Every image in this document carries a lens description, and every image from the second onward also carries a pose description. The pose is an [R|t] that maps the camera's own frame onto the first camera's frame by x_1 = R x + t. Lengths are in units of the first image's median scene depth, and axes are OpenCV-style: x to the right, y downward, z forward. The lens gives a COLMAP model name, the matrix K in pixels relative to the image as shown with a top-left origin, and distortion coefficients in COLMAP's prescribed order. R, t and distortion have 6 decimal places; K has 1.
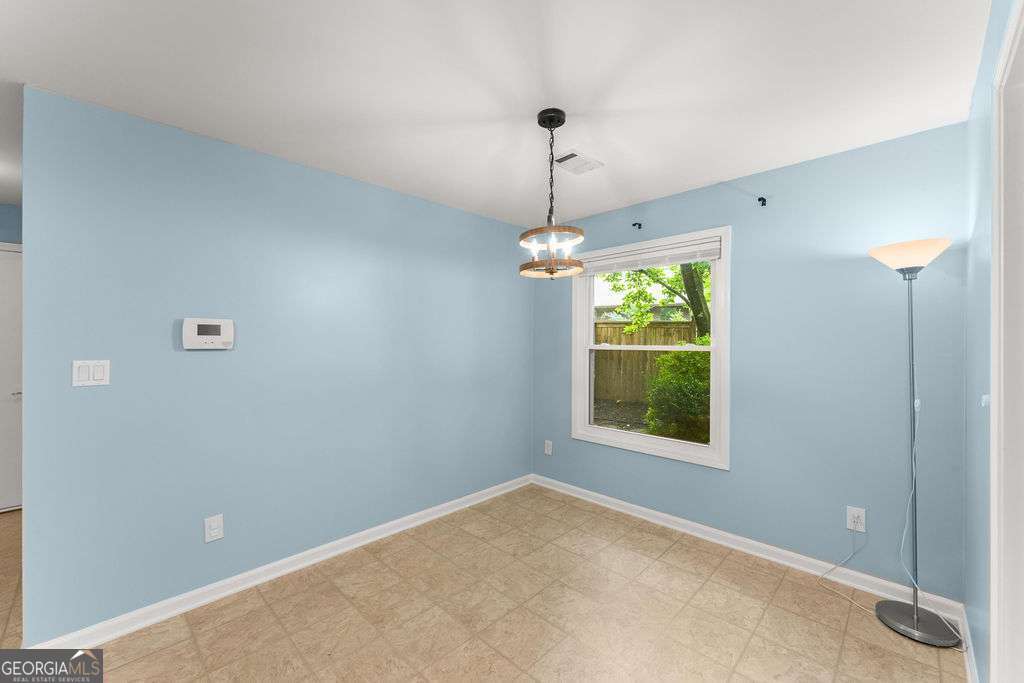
lens RADIAL K [[409.5, 0, 506.9], [0, 409.5, 342.1], [0, 0, 1]] dist [0.007298, 0.000348]
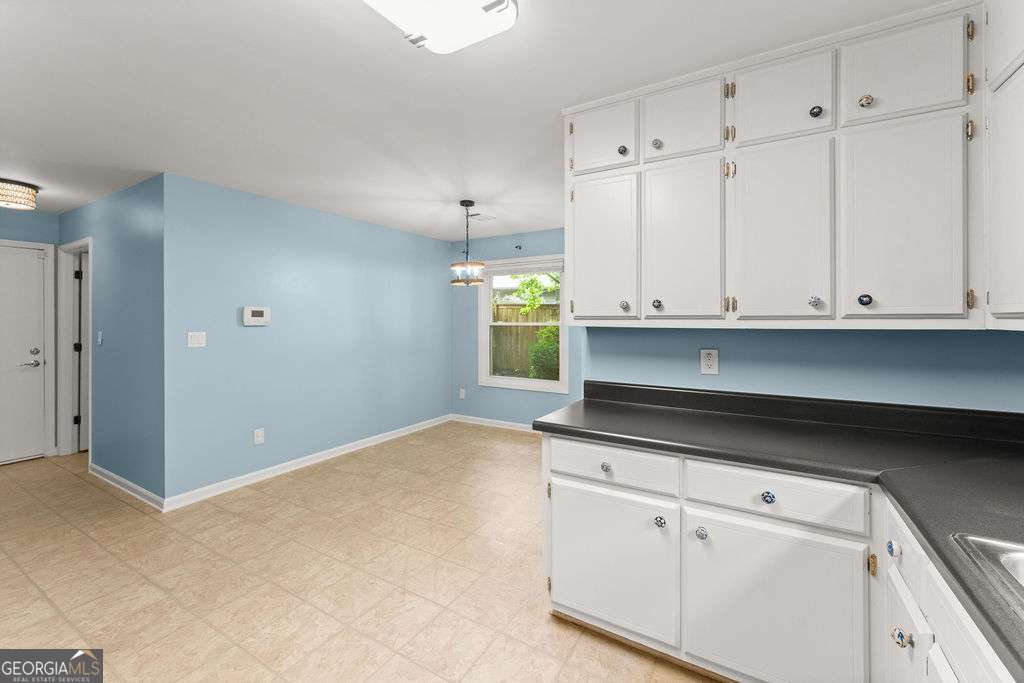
lens RADIAL K [[409.5, 0, 509.0], [0, 409.5, 320.8], [0, 0, 1]] dist [0.007298, 0.000348]
pose [[0.972742, -0.004937, 0.231837, -0.096078], [0.005324, 0.999985, -0.001041, 0.003570], [-0.231828, 0.002247, 0.972754, -0.587984]]
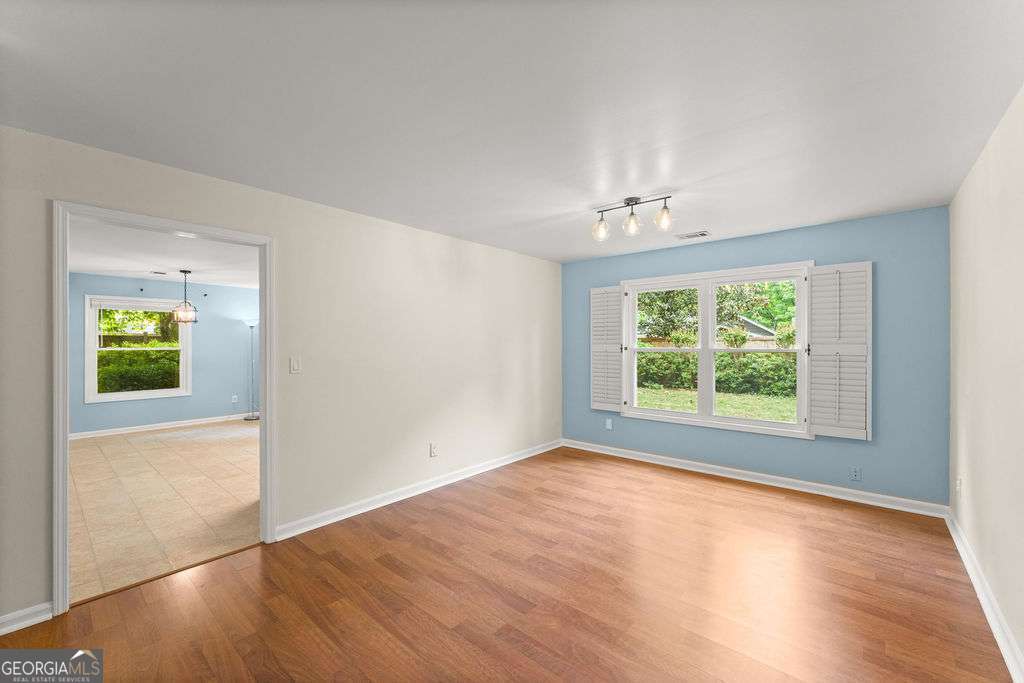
lens RADIAL K [[409.5, 0, 495.1], [0, 409.5, 343.3], [0, 0, 1]] dist [0.007298, 0.000348]
pose [[-0.032474, 0.001124, 0.999472, -1.965984], [0.007224, 0.999974, -0.000890, 0.001976], [-0.999446, 0.007192, -0.032481, -0.773668]]
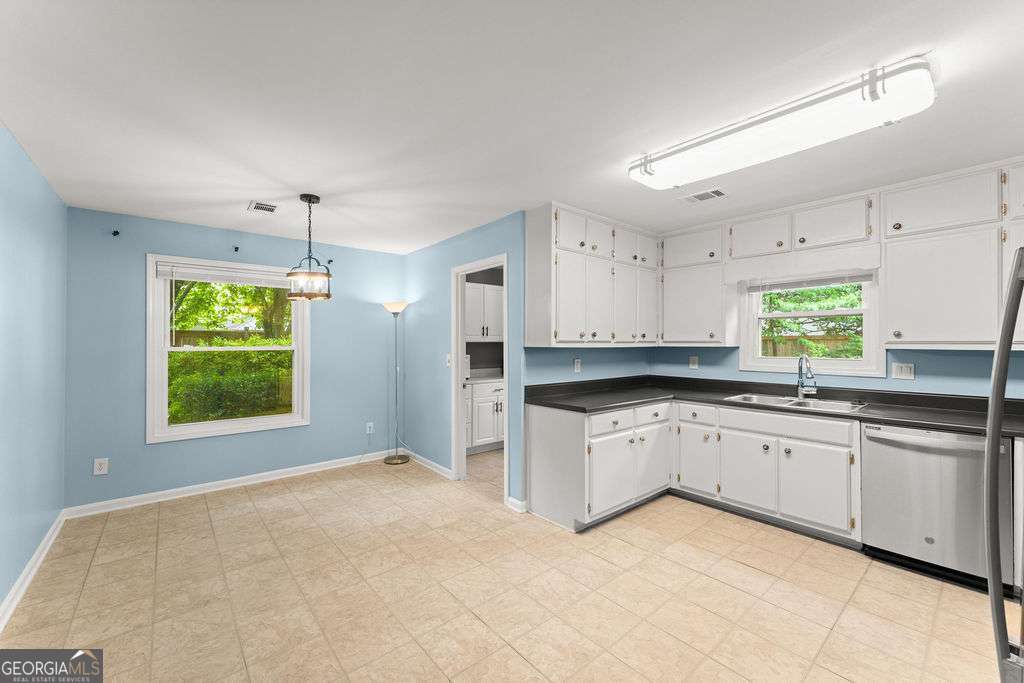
lens RADIAL K [[409.5, 0, 503.1], [0, 409.5, 342.9], [0, 0, 1]] dist [0.007298, 0.000348]
pose [[0.119034, -0.001209, 0.992889, -0.876467], [0.005337, 0.999986, 0.000578, 0.000311], [-0.992876, 0.005230, 0.119039, 0.063883]]
